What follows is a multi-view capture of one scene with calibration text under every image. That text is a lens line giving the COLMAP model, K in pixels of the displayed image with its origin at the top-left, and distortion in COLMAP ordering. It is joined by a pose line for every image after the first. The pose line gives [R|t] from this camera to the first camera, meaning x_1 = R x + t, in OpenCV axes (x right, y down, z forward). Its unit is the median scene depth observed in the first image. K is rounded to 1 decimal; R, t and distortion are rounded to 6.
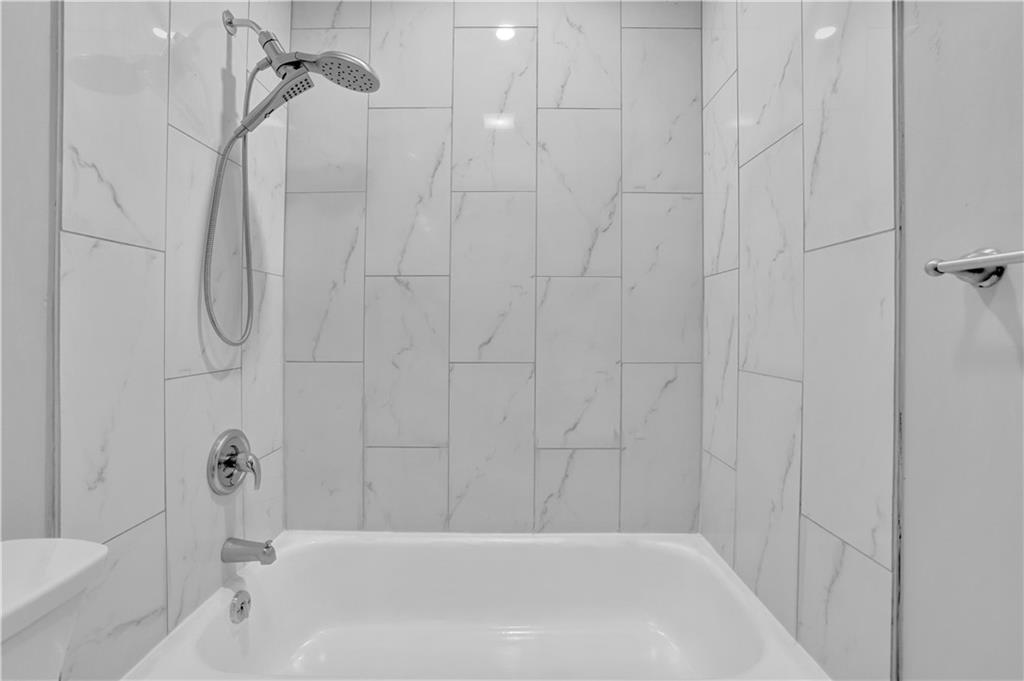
lens RADIAL K [[442.5, 0, 504.2], [0, 442.5, 324.4], [0, 0, 1]] dist [-0.023310, 0.000778]
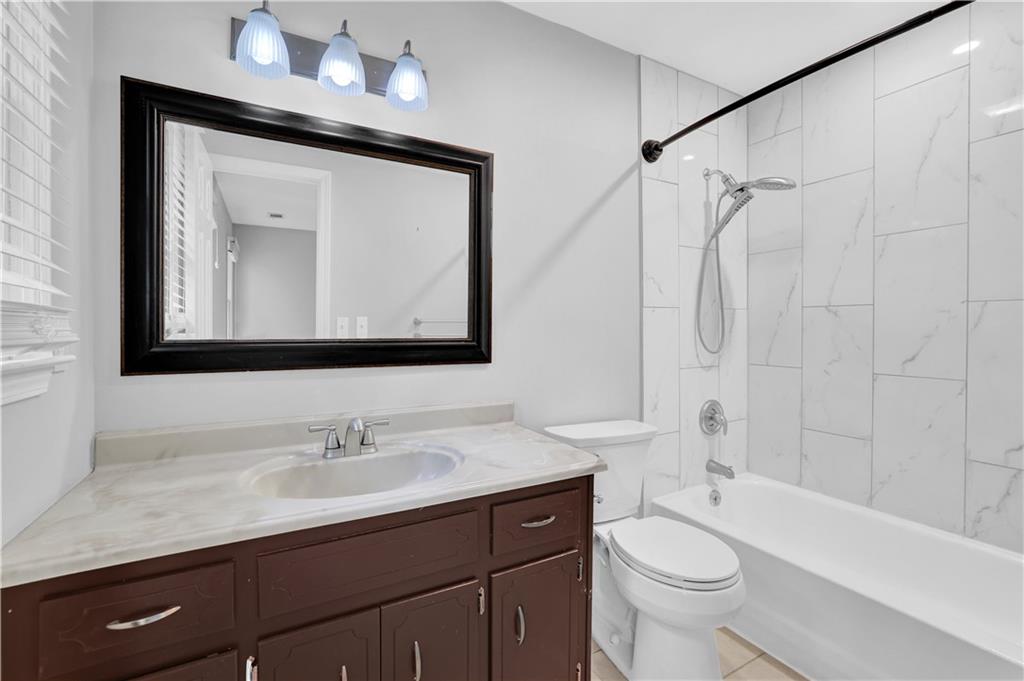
lens RADIAL K [[442.5, 0, 504.2], [0, 442.5, 324.4], [0, 0, 1]] dist [-0.023310, 0.000778]
pose [[0.481346, -0.006297, -0.876508, 0.524460], [0.010941, 0.999939, -0.001176, -0.073426], [0.876462, -0.009024, 0.481386, -0.586489]]
